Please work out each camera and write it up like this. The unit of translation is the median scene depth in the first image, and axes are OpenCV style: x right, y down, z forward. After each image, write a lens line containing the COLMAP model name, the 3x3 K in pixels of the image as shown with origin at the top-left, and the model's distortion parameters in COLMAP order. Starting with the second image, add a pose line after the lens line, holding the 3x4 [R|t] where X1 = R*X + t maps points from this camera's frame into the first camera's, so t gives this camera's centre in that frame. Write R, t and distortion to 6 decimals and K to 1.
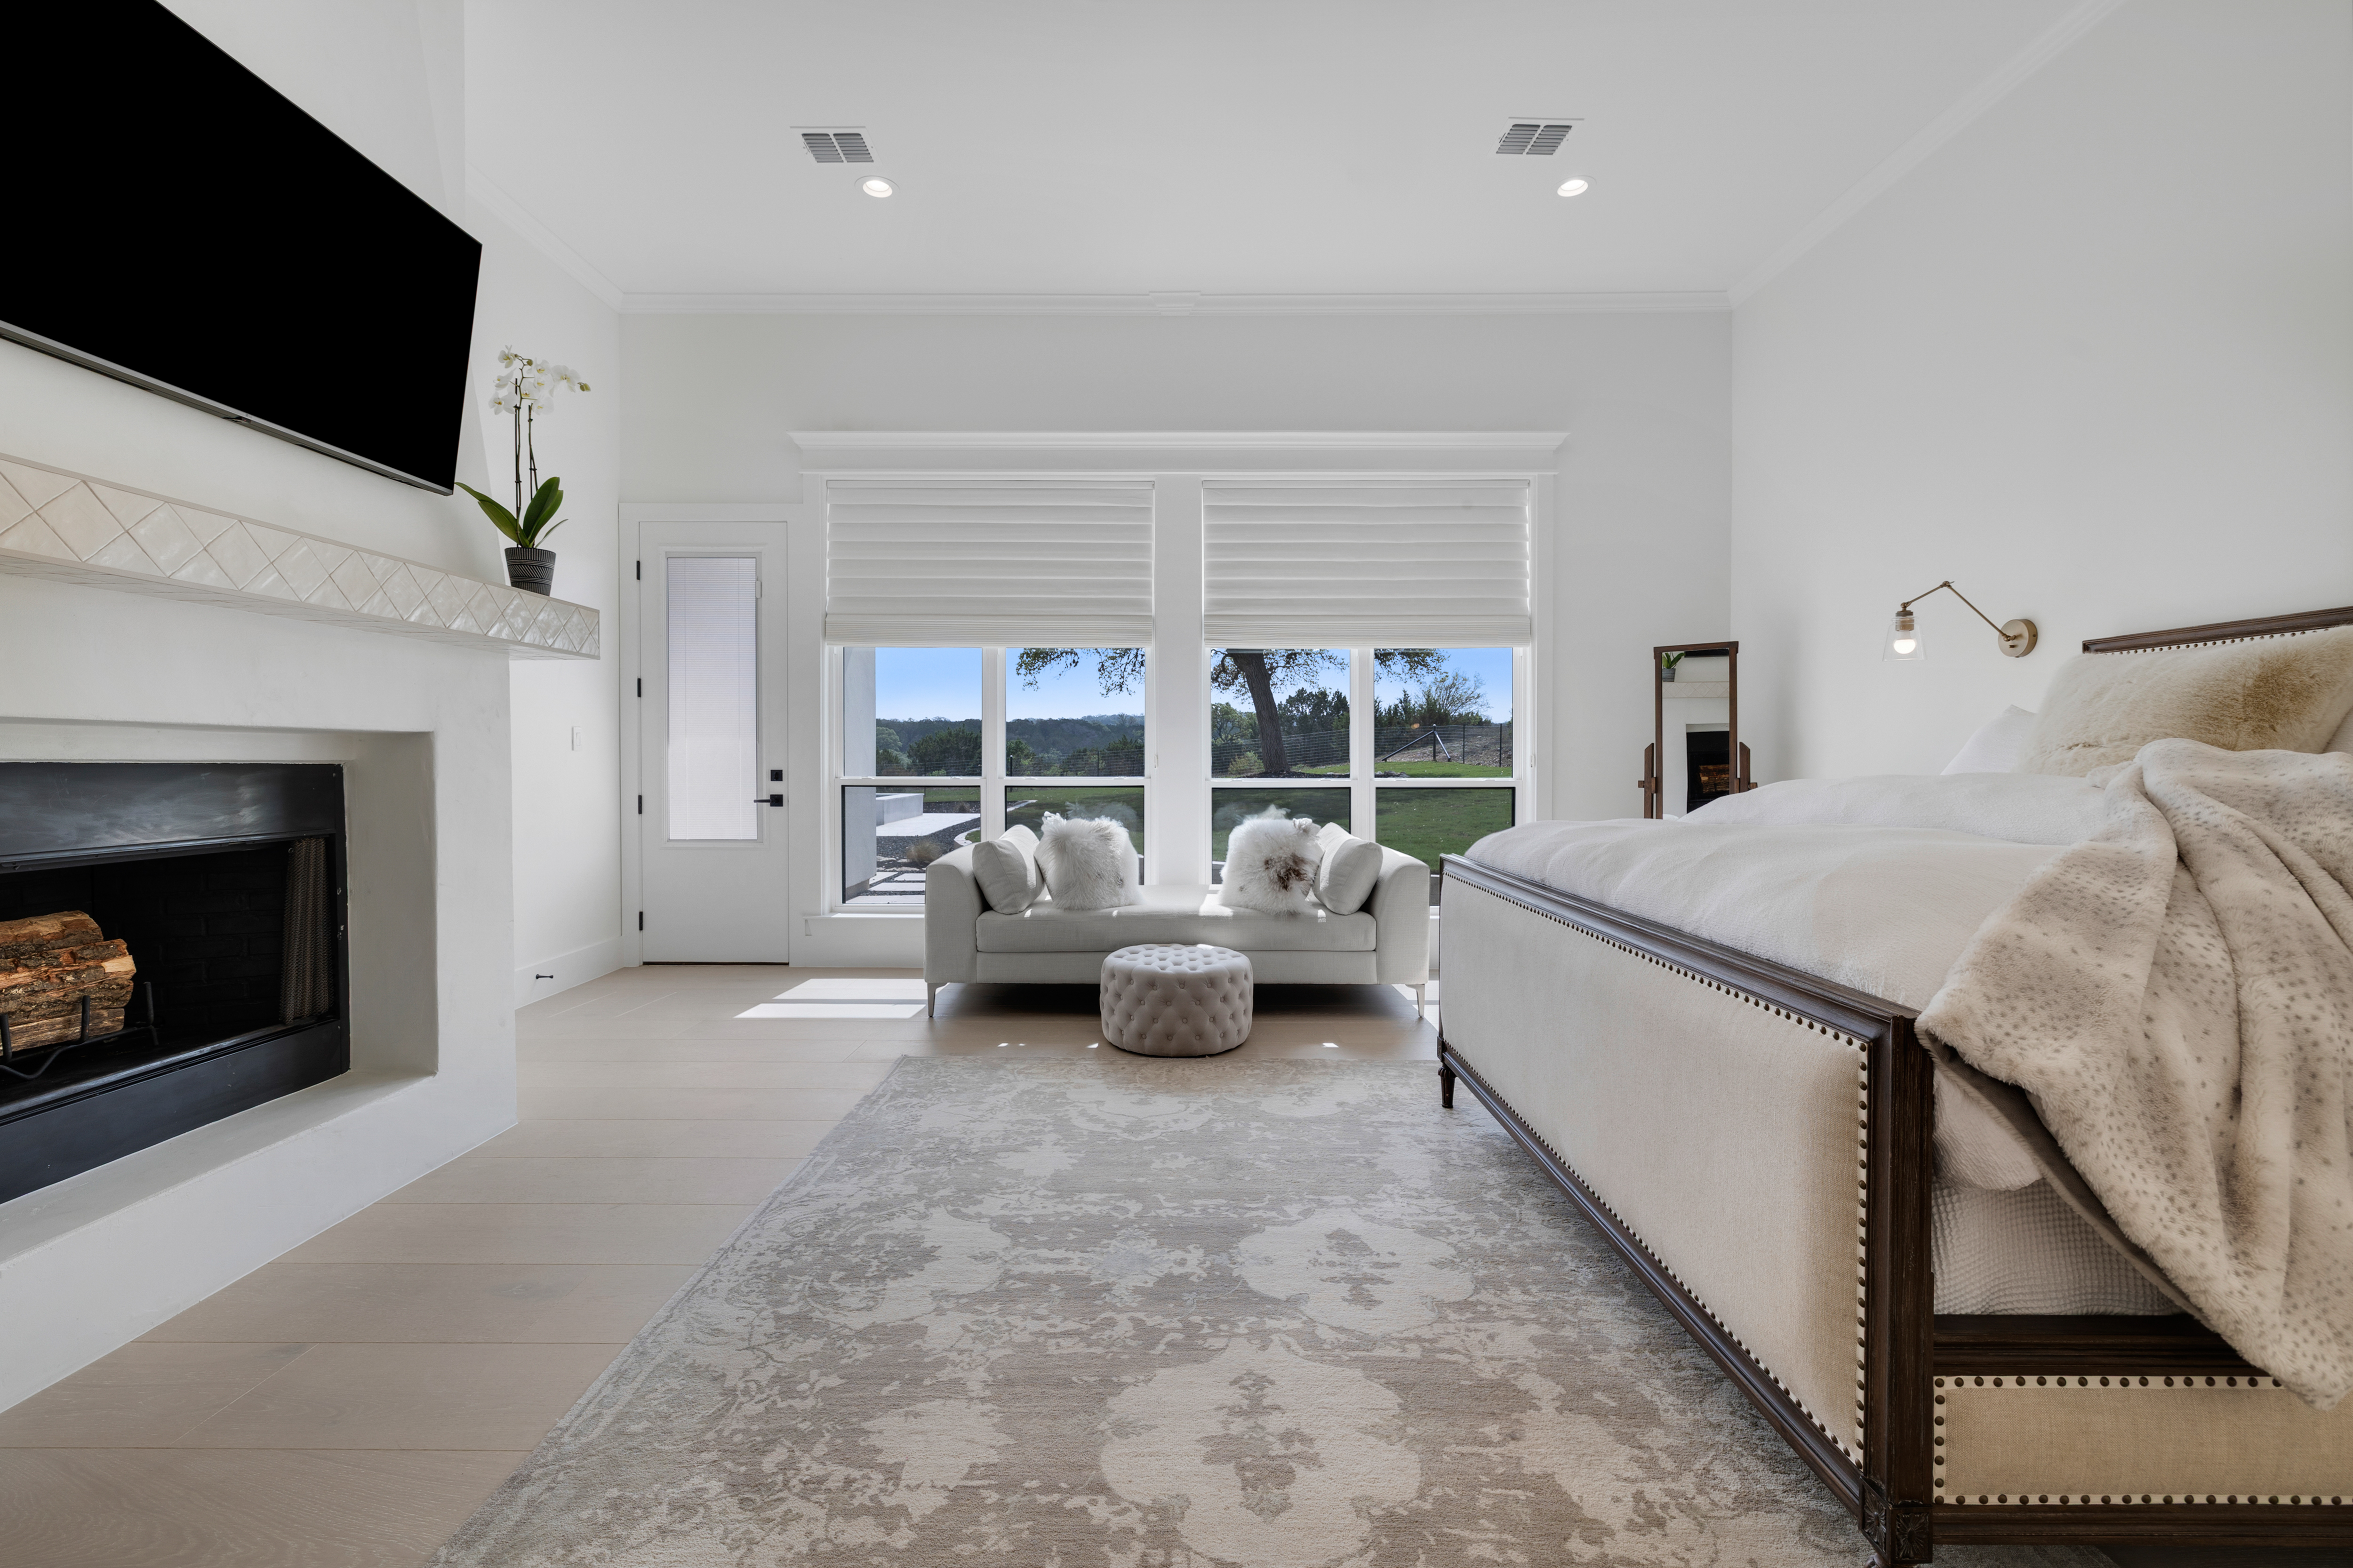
lens RADIAL K [[1002.9, 0, 1169.7], [0, 1002.9, 775.5], [0, 0, 1]] dist [0.001619, 0.000795]
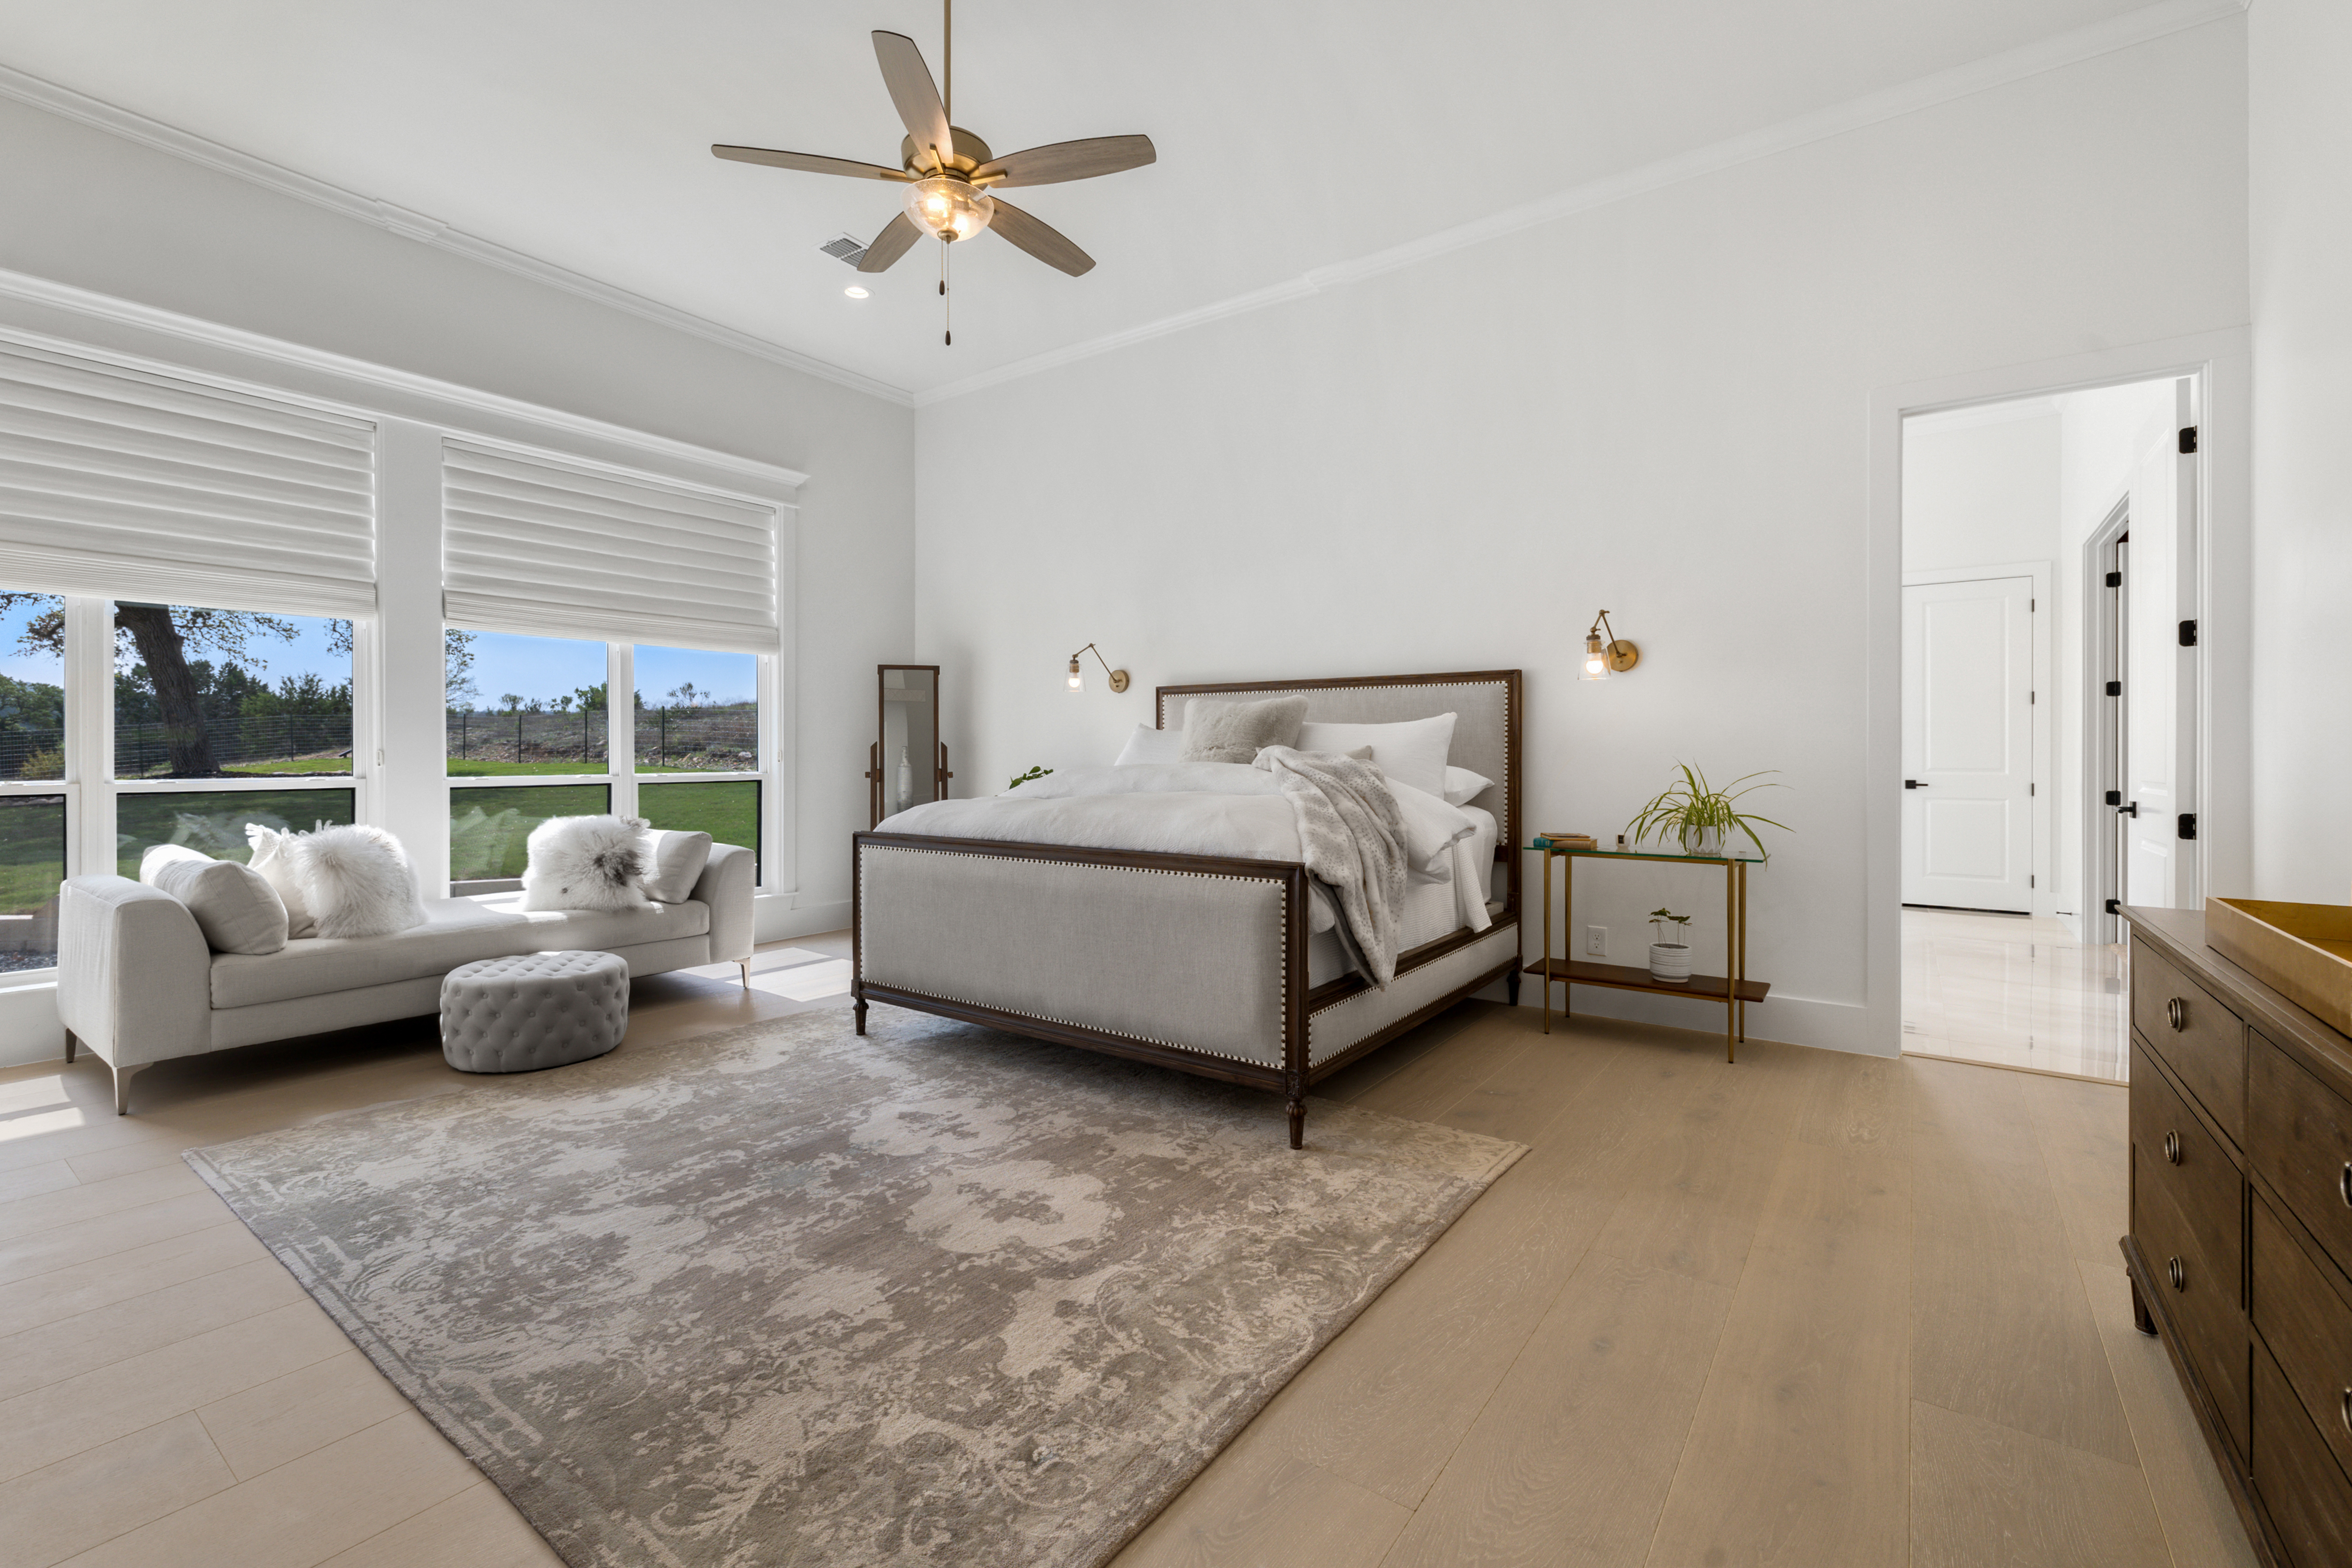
lens RADIAL K [[1002.5, 0, 1187.6], [0, 1002.5, 766.4], [0, 0, 1]] dist [0.001619, 0.000795]
pose [[0.576736, -0.010594, 0.816862, -0.660456], [0.014020, 0.999897, 0.003069, 0.000217], [-0.816811, 0.009682, 0.576825, -0.067599]]
